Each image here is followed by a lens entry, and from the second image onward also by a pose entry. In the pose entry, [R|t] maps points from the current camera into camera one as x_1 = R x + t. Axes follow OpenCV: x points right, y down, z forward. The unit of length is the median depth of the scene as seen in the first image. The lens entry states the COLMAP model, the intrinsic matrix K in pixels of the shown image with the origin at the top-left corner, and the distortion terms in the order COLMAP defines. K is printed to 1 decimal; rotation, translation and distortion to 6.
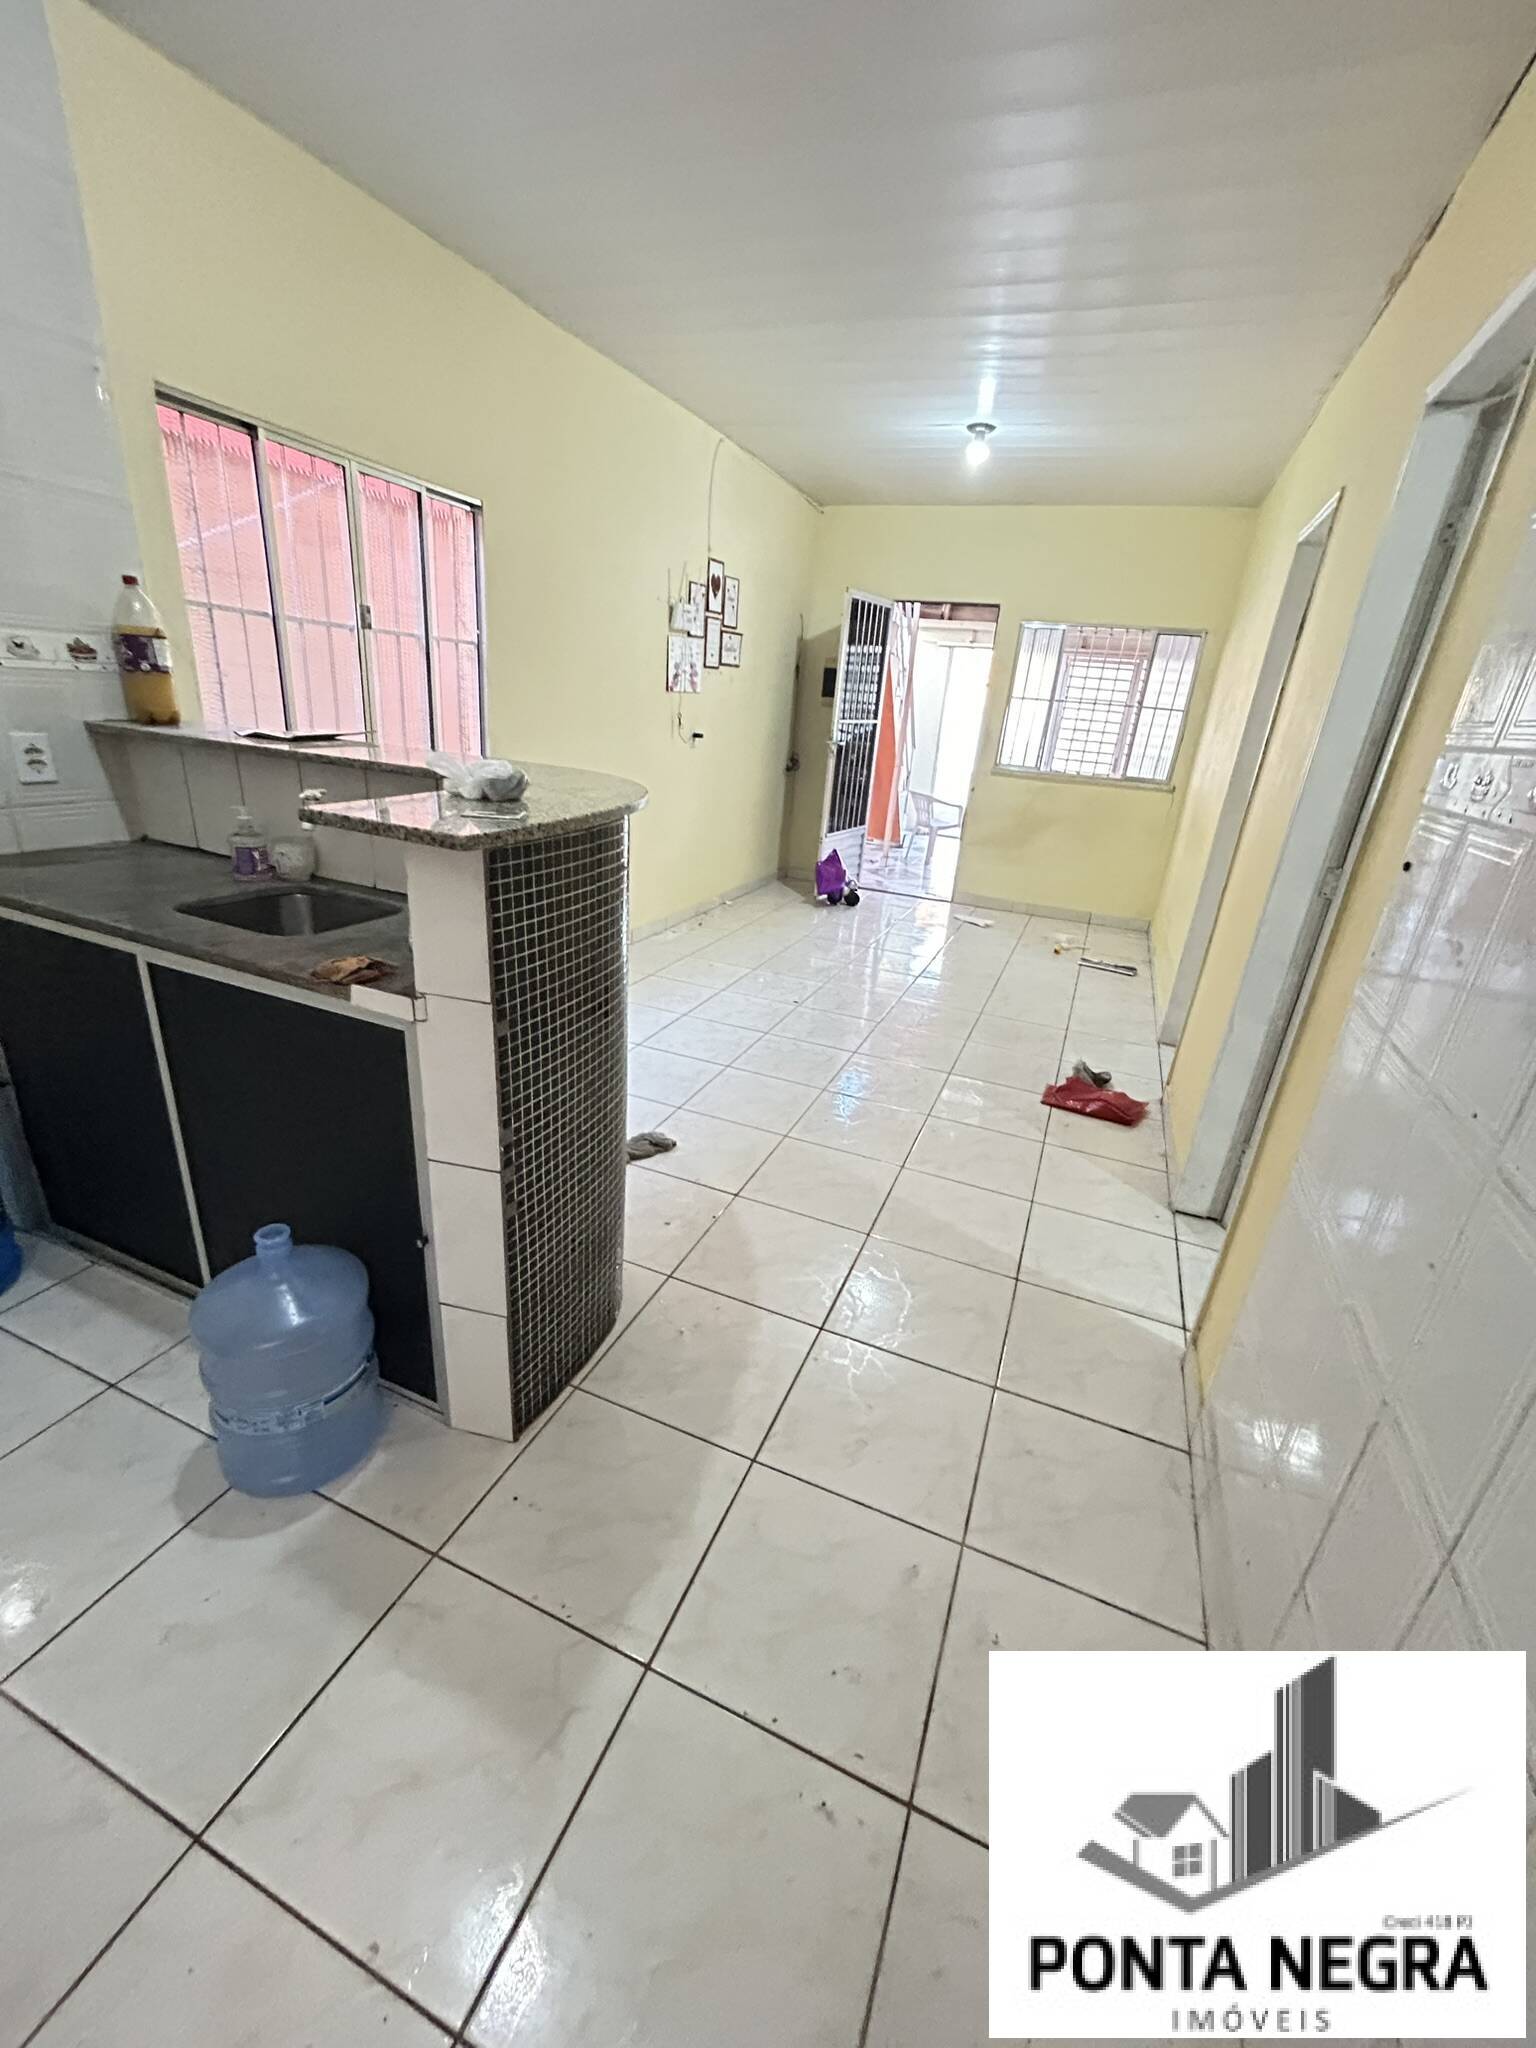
lens RADIAL K [[829.6, 0, 768.5], [0, 829.6, 1023.9], [0, 0, 1]] dist [-0.000267, -0.000020]
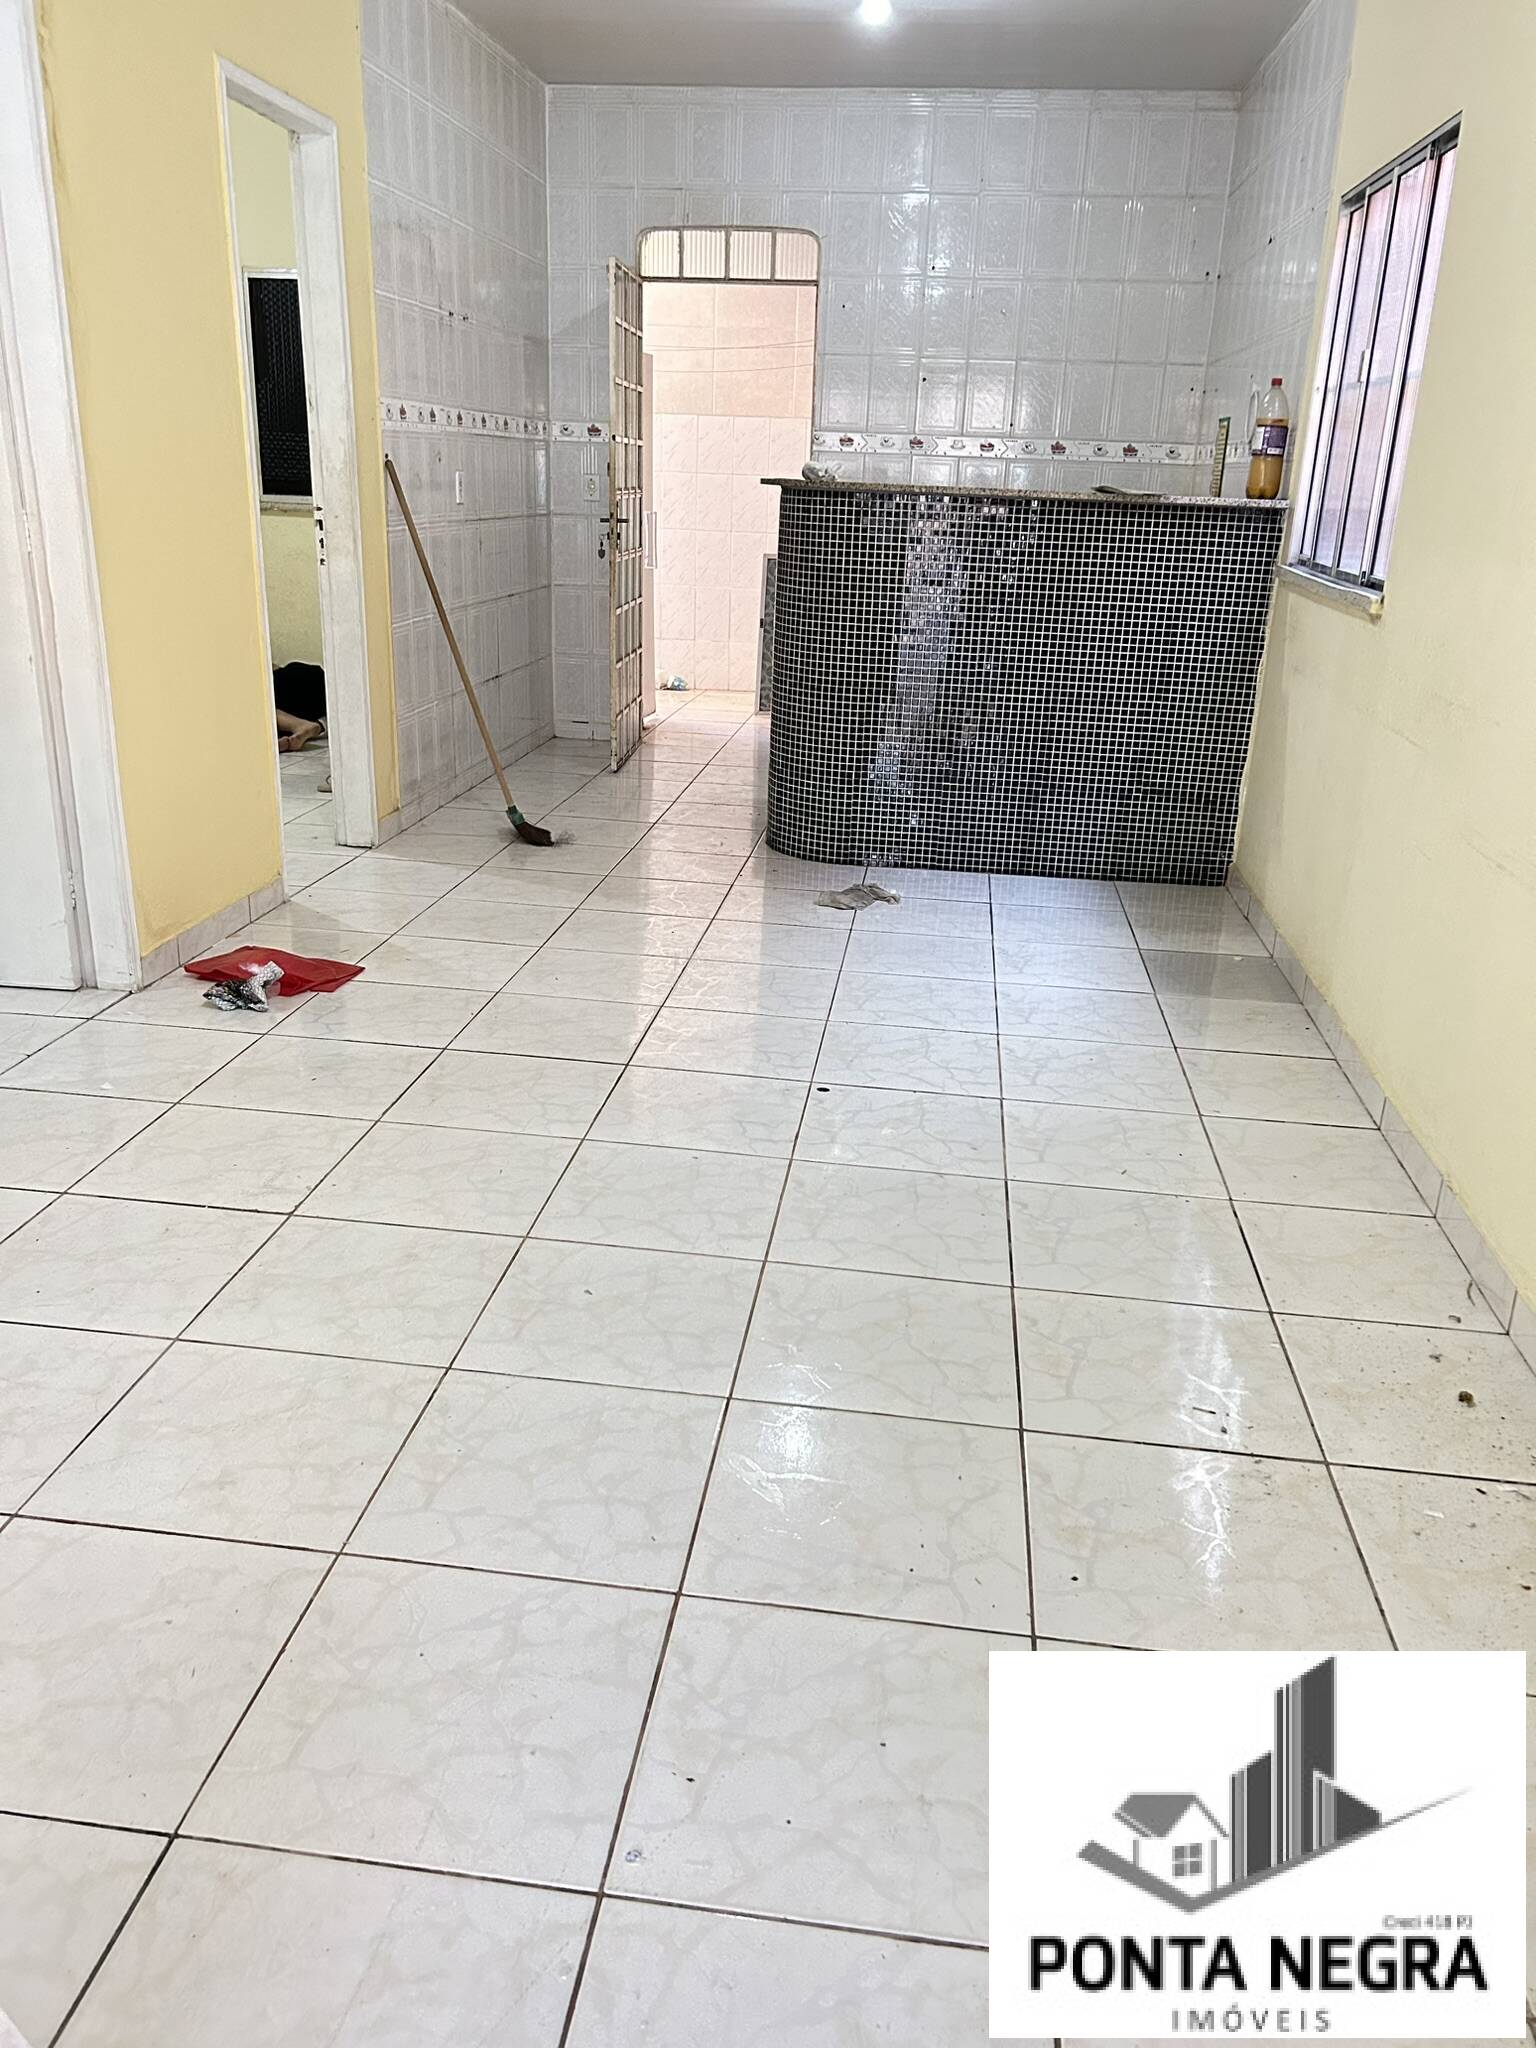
lens RADIAL K [[1542.7, 0, 760.2], [0, 1542.7, 1043.0], [0, 0, 1]] dist [0.045924, -0.056253]
pose [[-0.959022, -0.016284, -0.282863, 0.792676], [-0.200240, 0.745264, 0.635992, -1.486874], [0.200452, 0.666571, -0.717985, 4.195463]]
